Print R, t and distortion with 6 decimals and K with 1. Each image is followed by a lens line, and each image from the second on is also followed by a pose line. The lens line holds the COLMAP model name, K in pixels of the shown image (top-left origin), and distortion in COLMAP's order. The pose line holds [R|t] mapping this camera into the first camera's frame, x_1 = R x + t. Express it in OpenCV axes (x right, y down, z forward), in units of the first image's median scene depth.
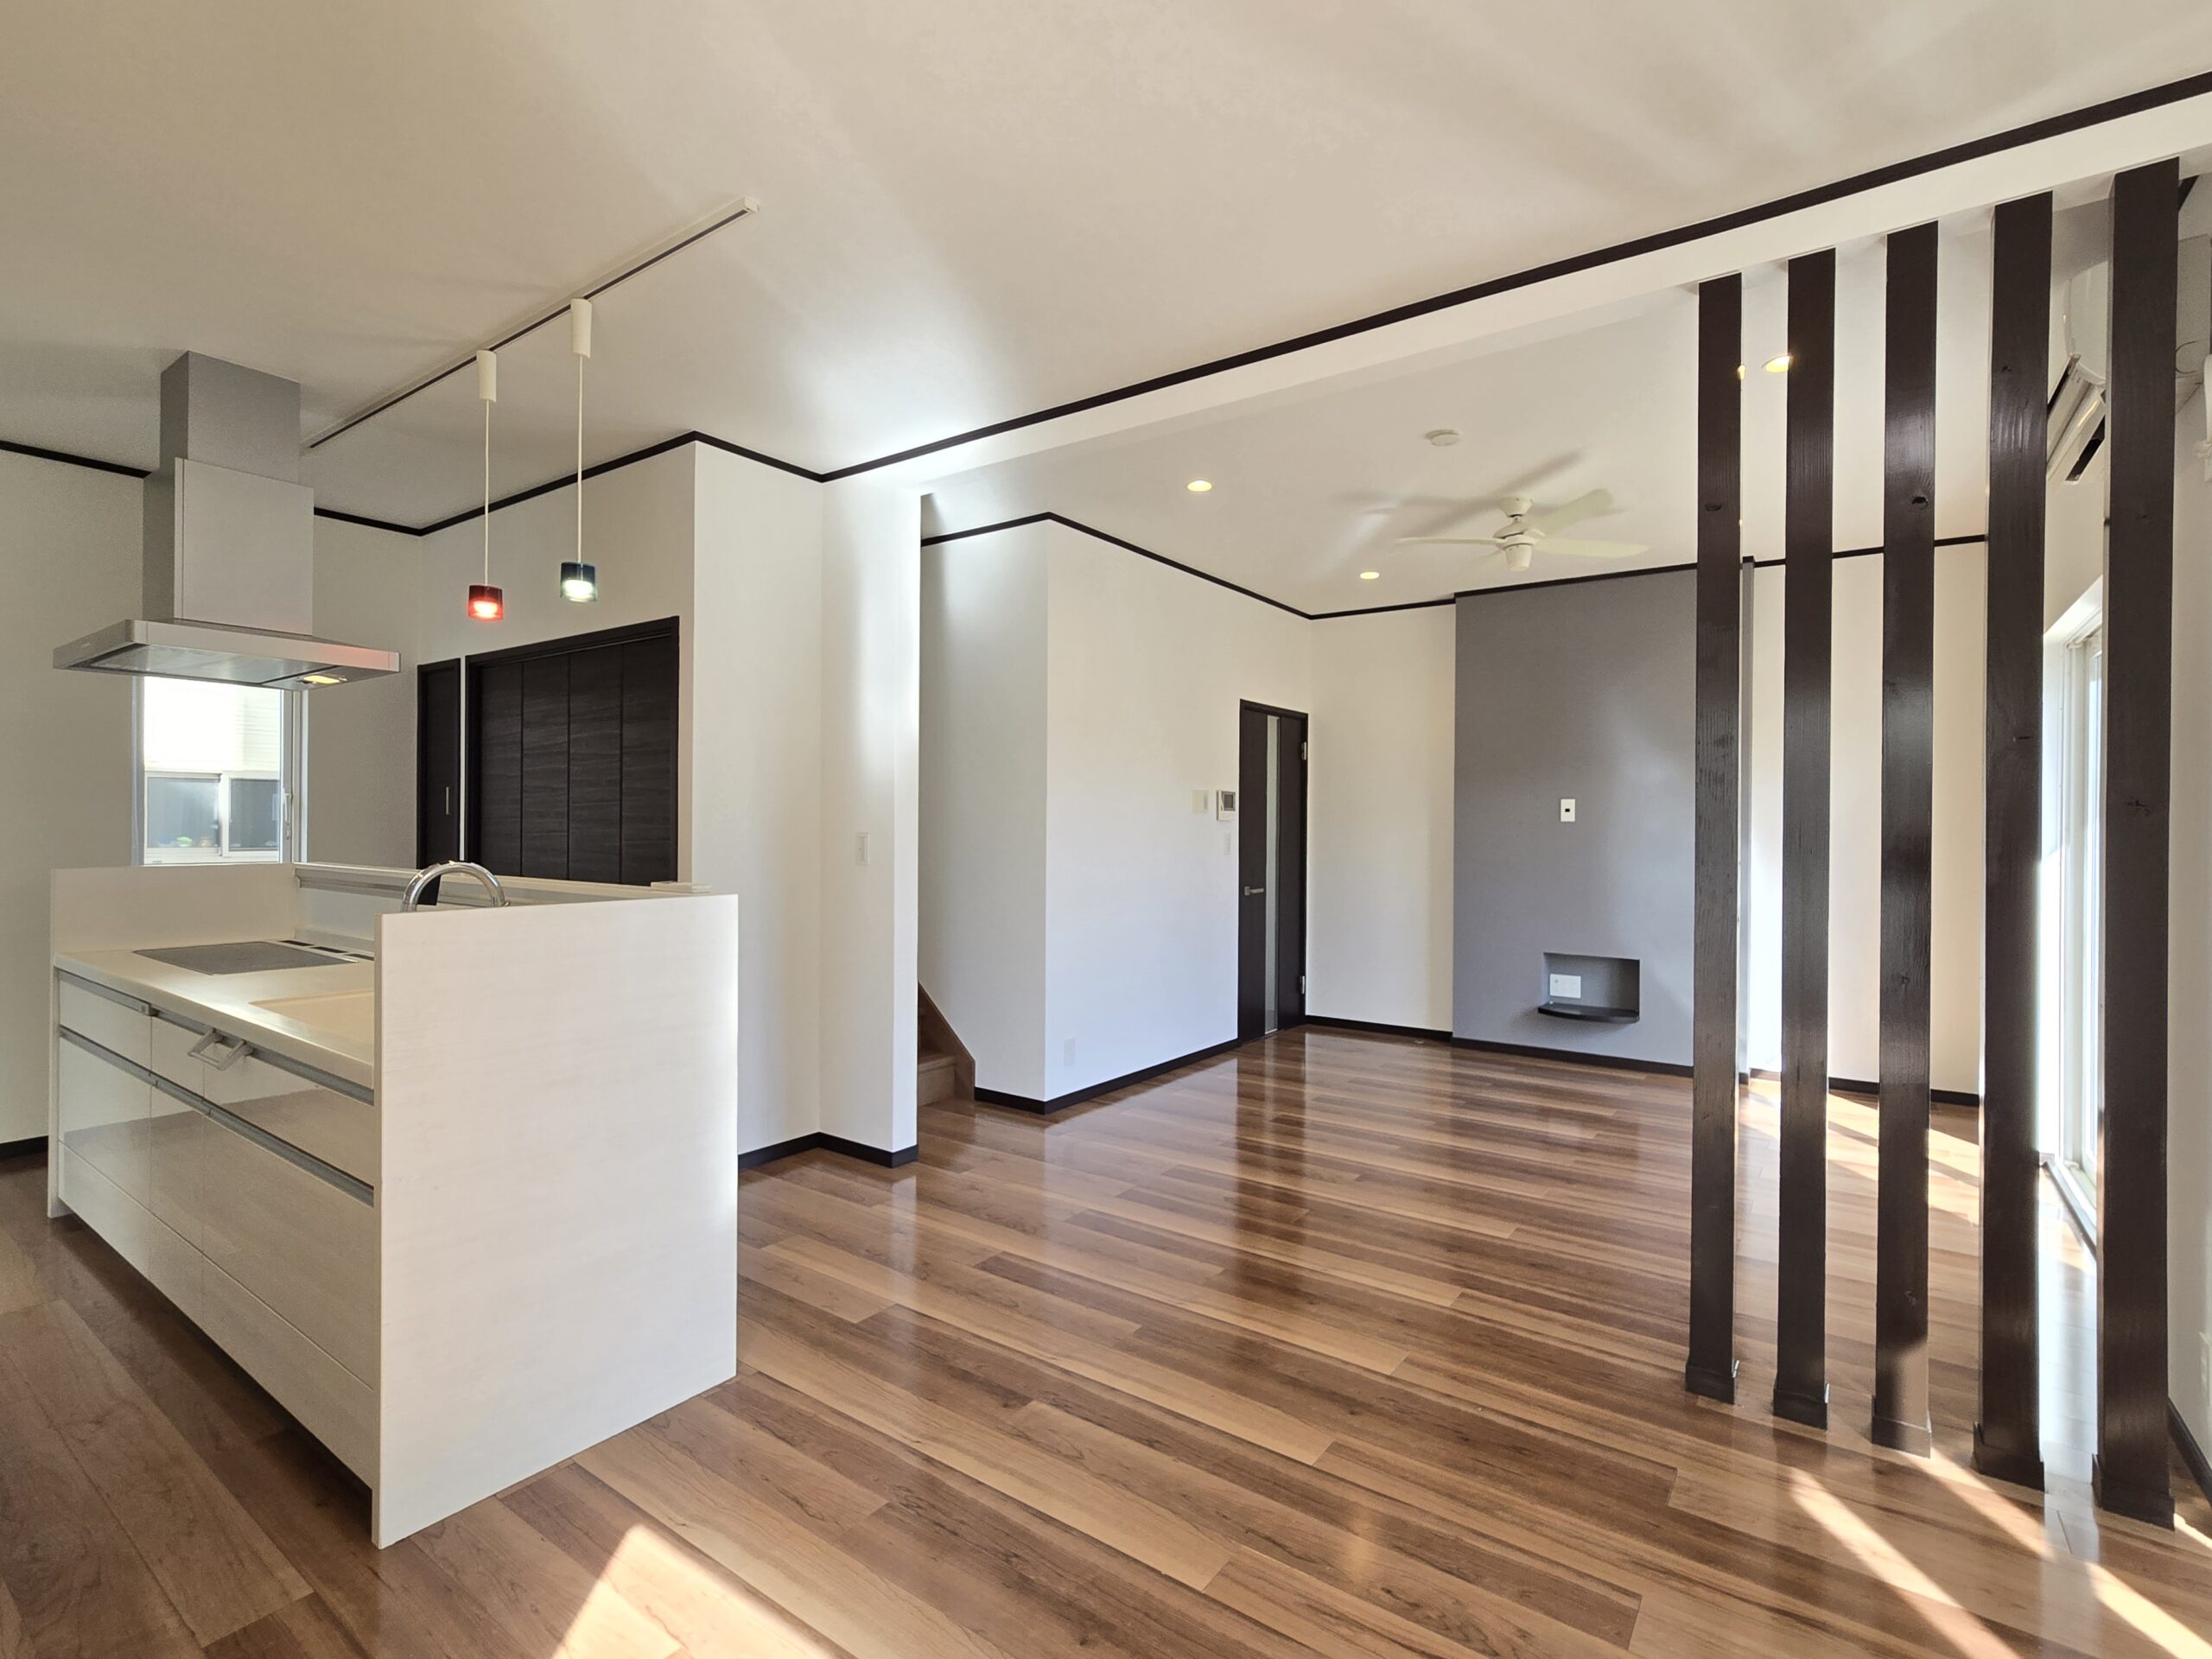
lens RADIAL K [[1078.0, 0, 1087.1], [0, 1078.0, 831.8], [0, 0, 1]] dist [0.016393, -0.000123]
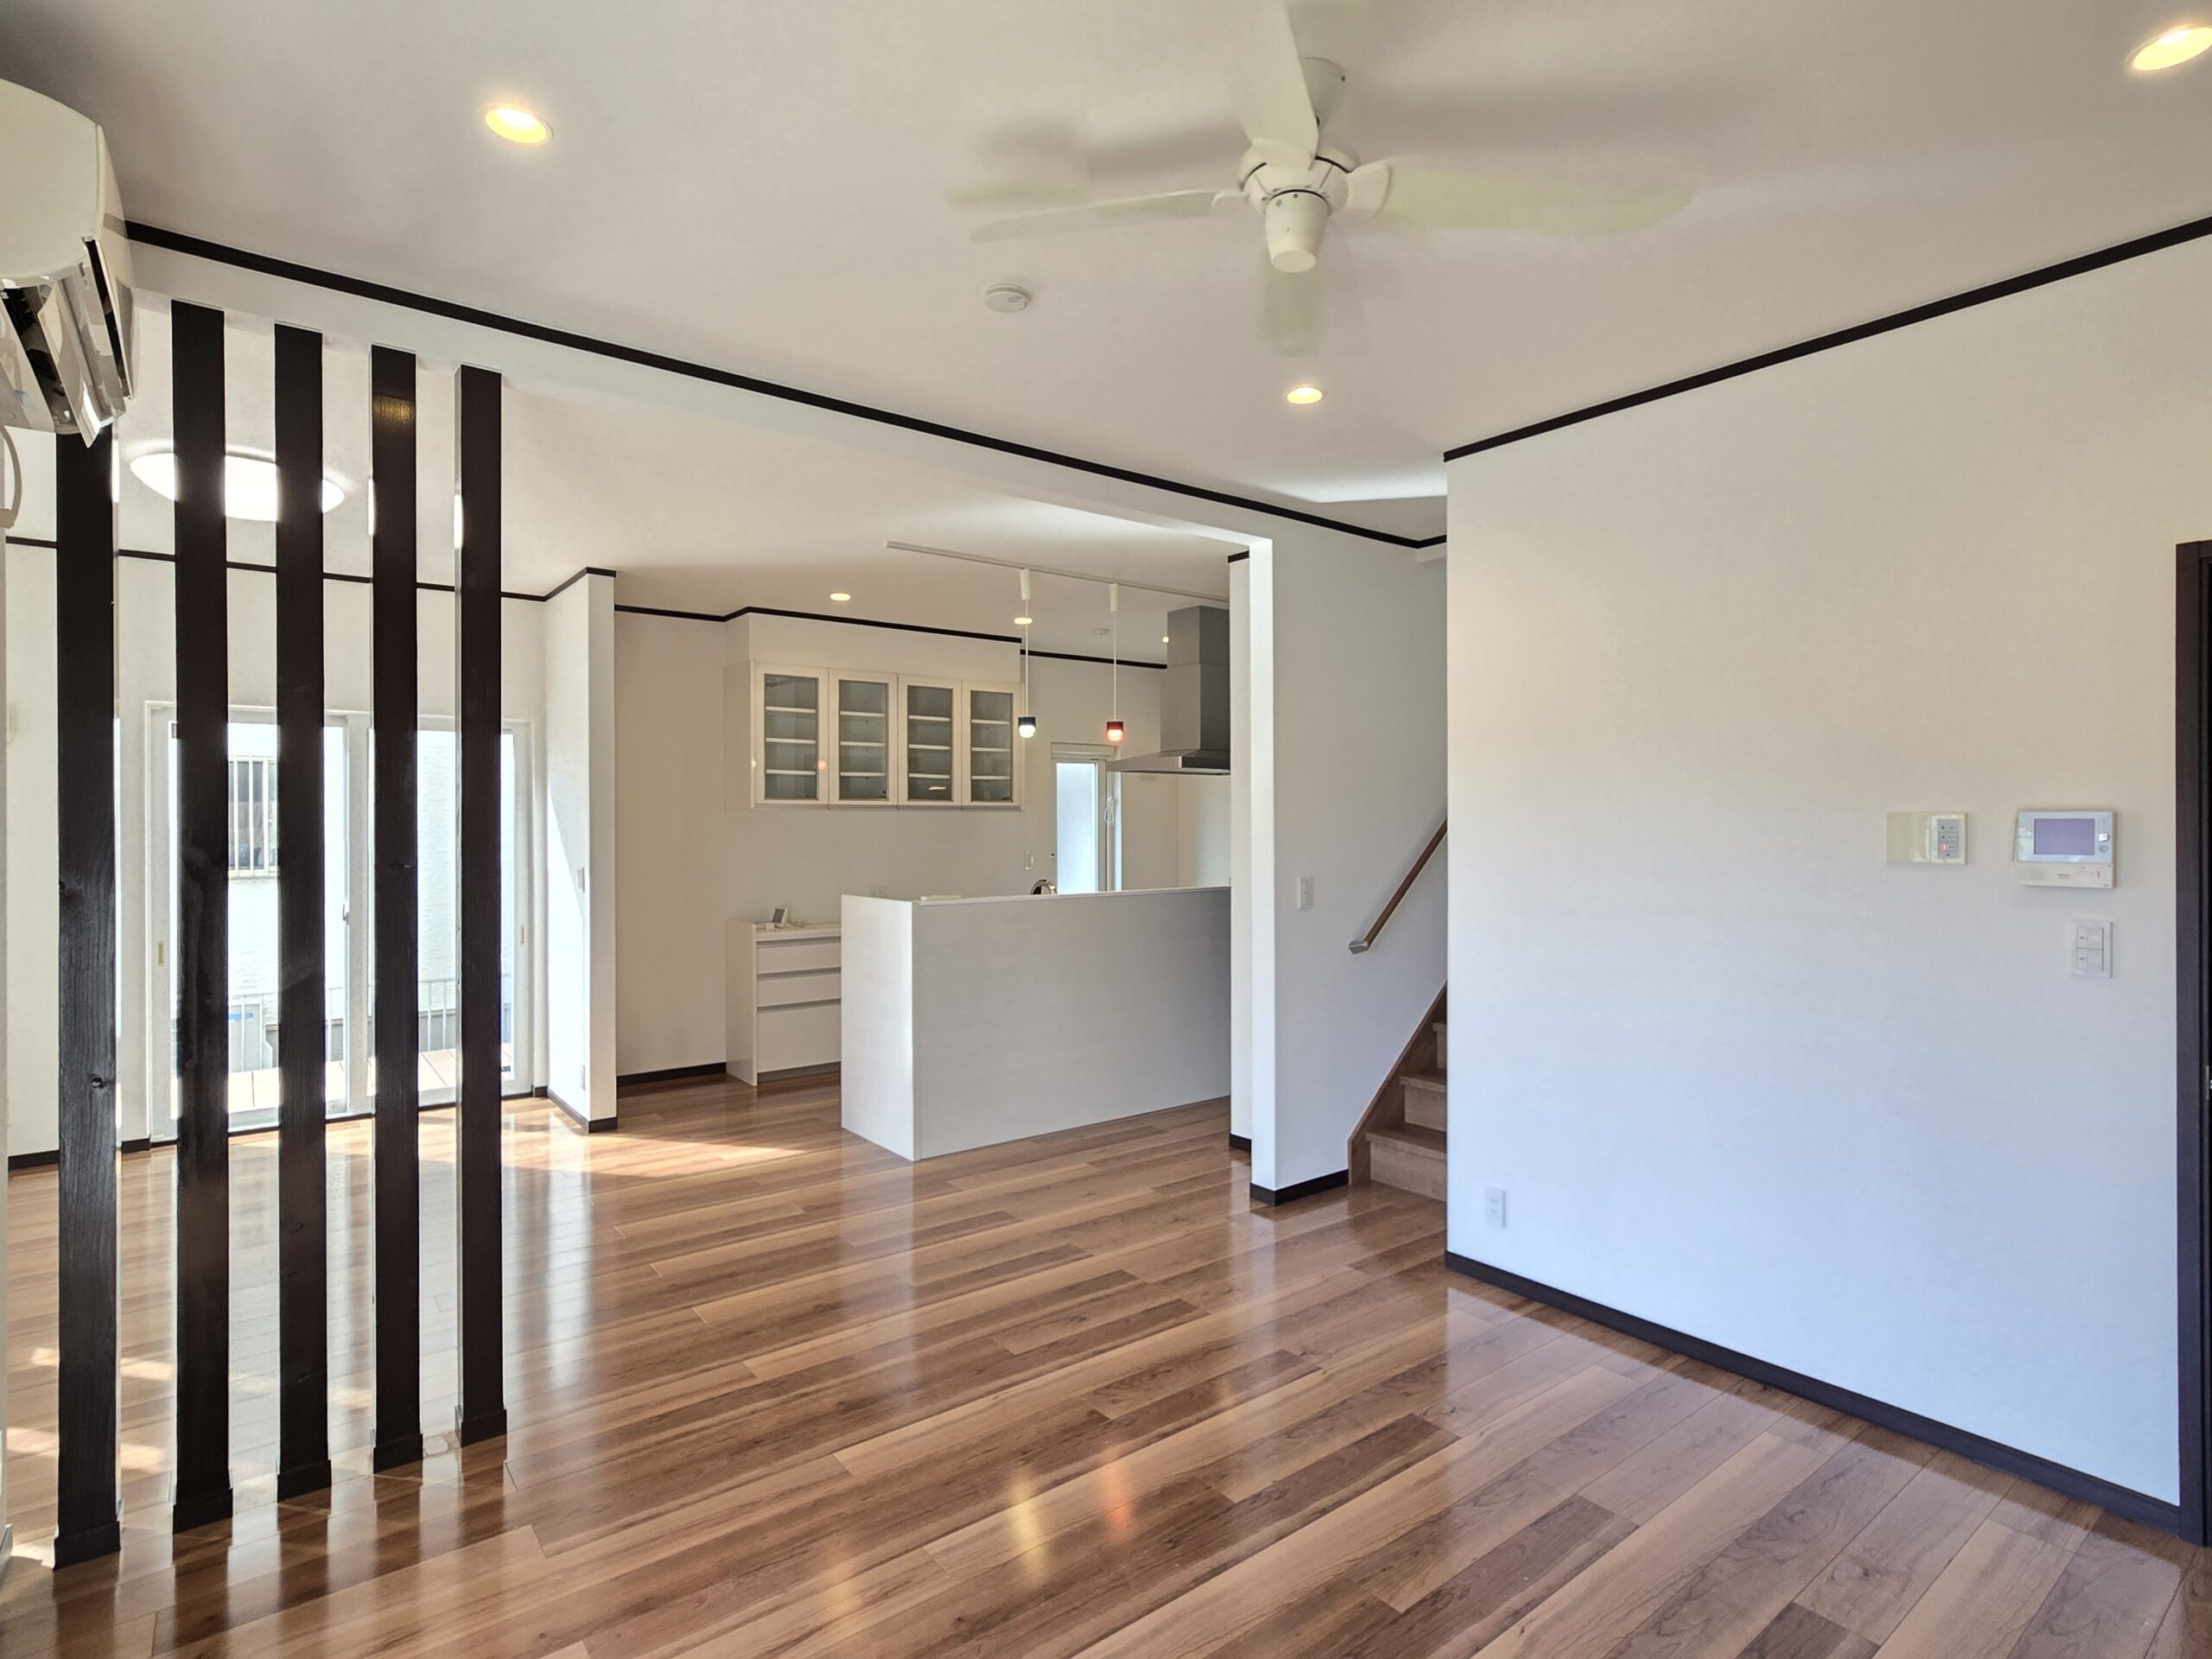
lens RADIAL K [[1078.0, 0, 1087.1], [0, 1078.0, 831.8], [0, 0, 1]] dist [0.016393, -0.000123]
pose [[-0.277924, -0.006172, -0.960583, 1.210242], [-0.006433, 0.999969, -0.004564, -0.049571], [0.960581, 0.004911, -0.277956, 1.579088]]
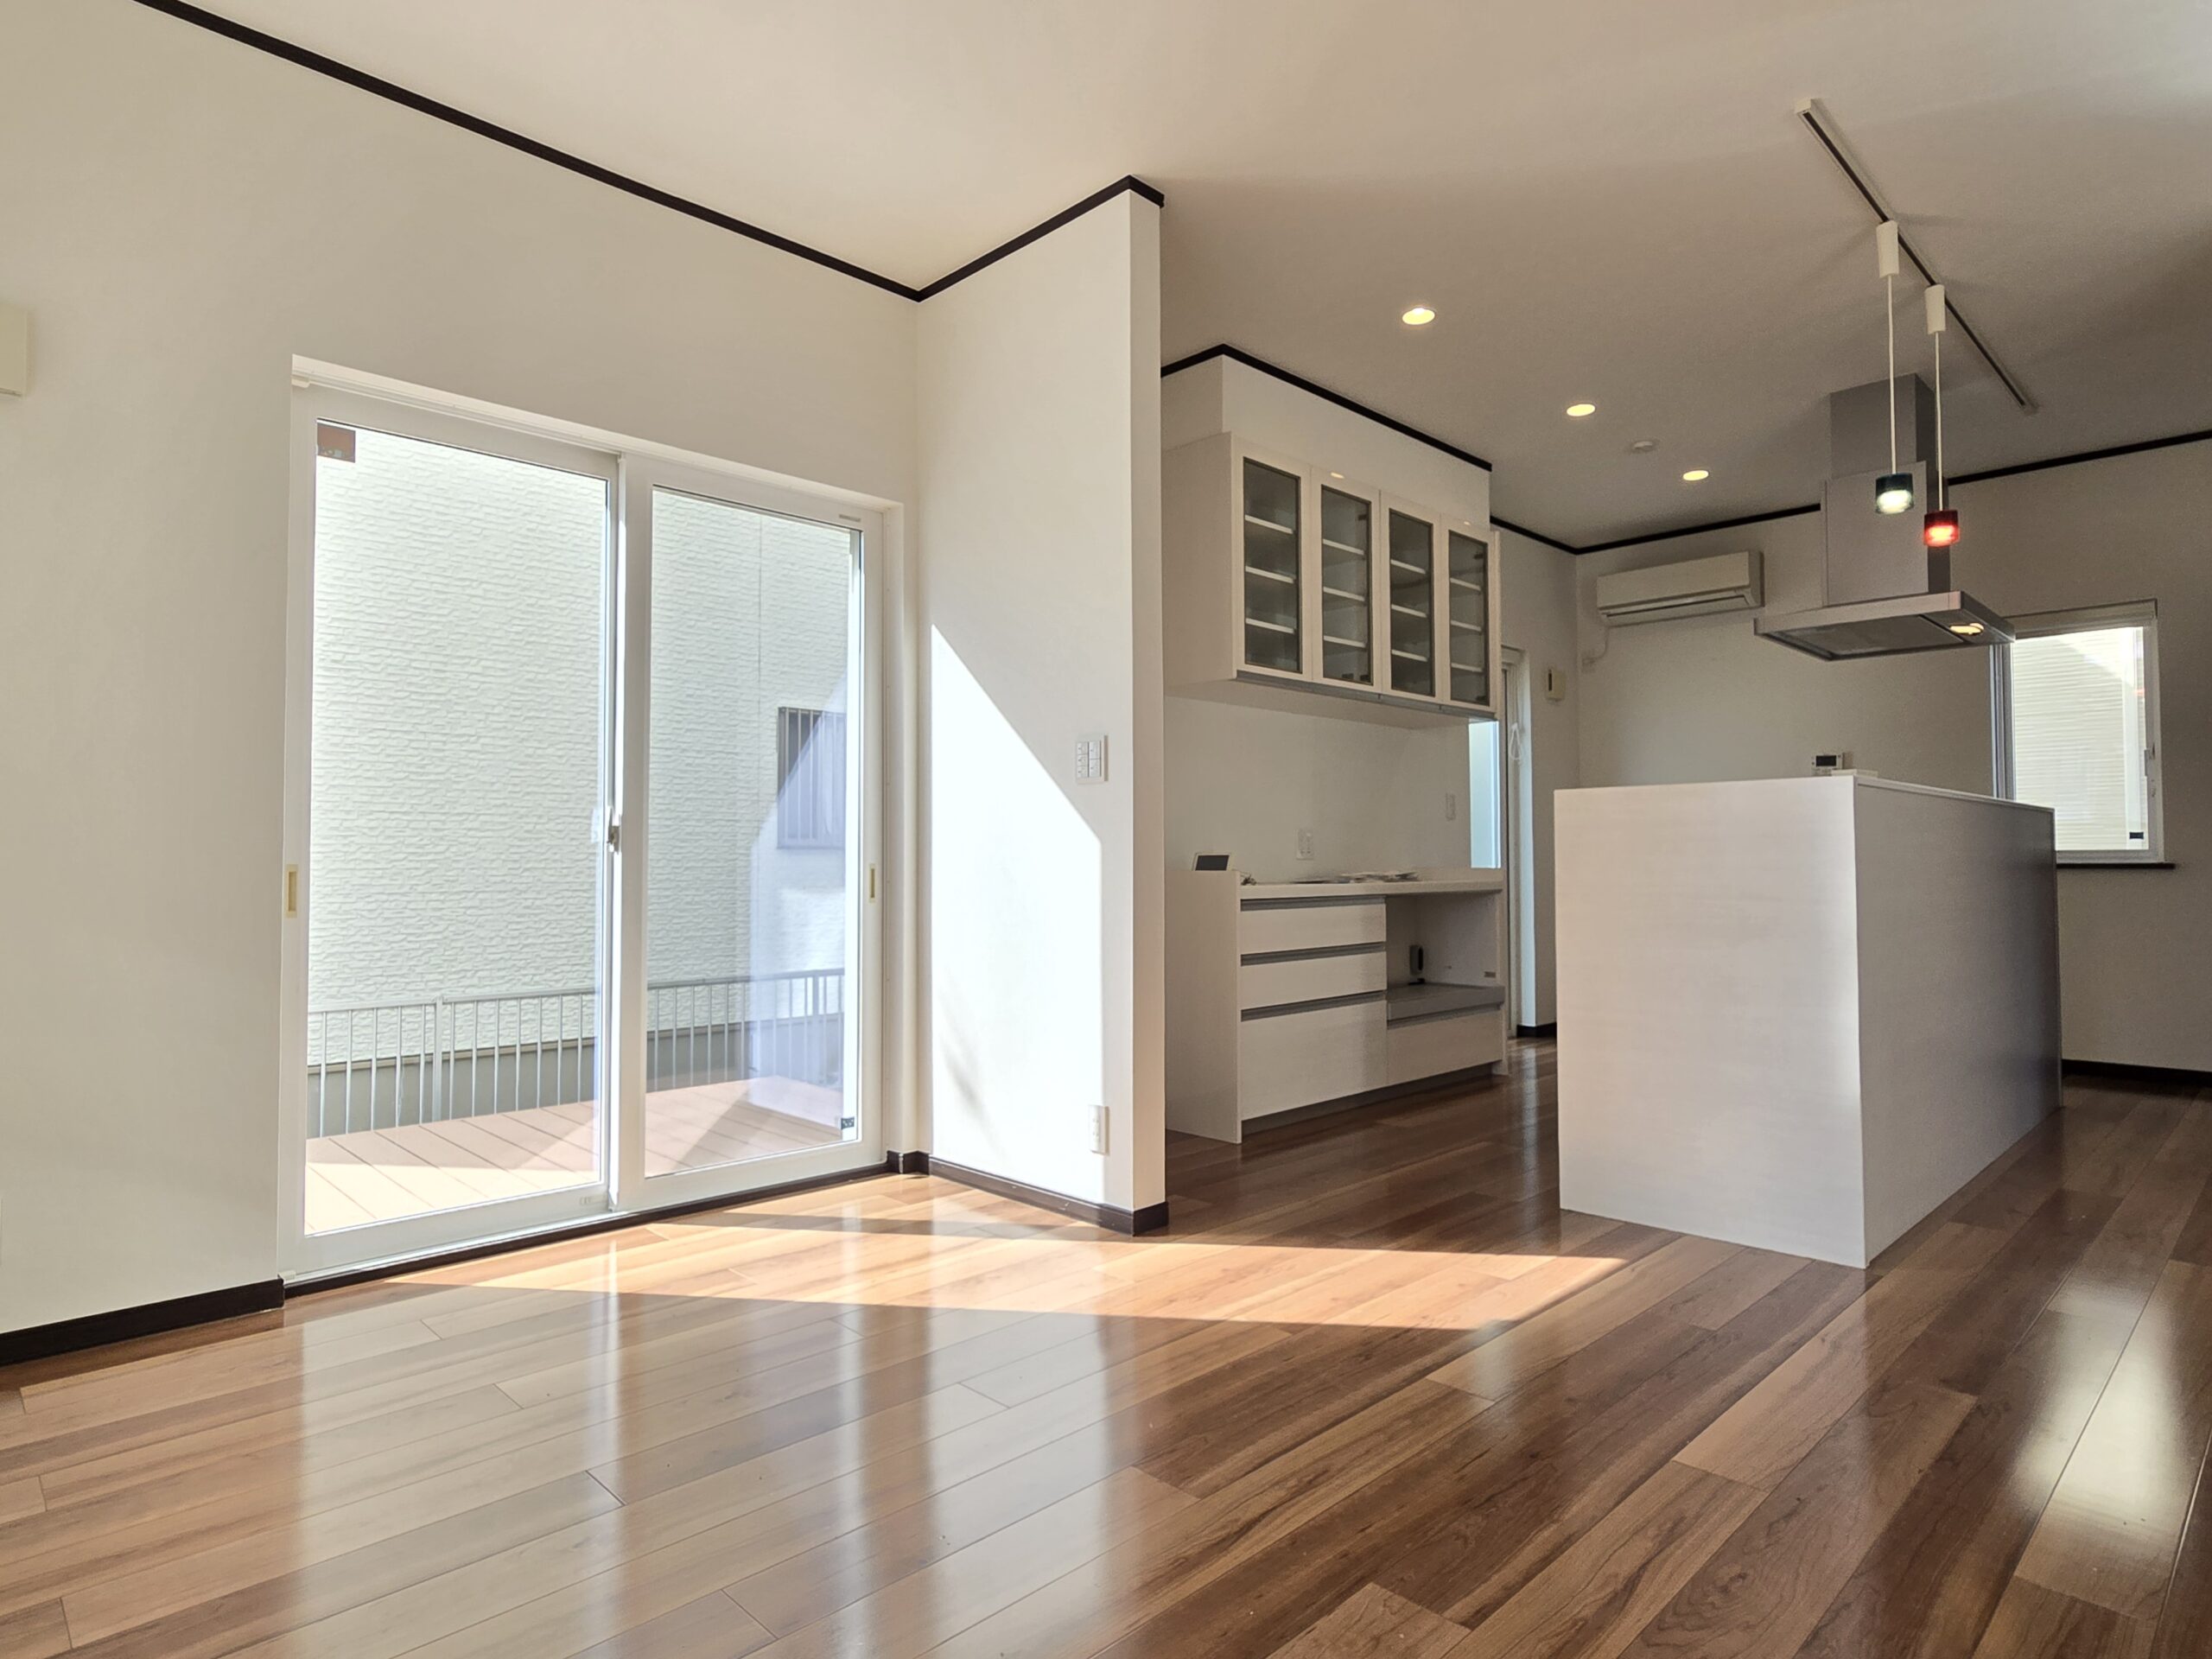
lens RADIAL K [[1177.9, 0, 1103.5], [0, 1177.9, 823.1], [0, 0, 1]] dist [-0.002610, -0.000534]
pose [[-0.162872, -0.044391, -0.985648, 0.739212], [-0.004440, 0.999010, -0.044260, 0.134330], [0.986637, -0.002832, -0.162908, 0.434775]]
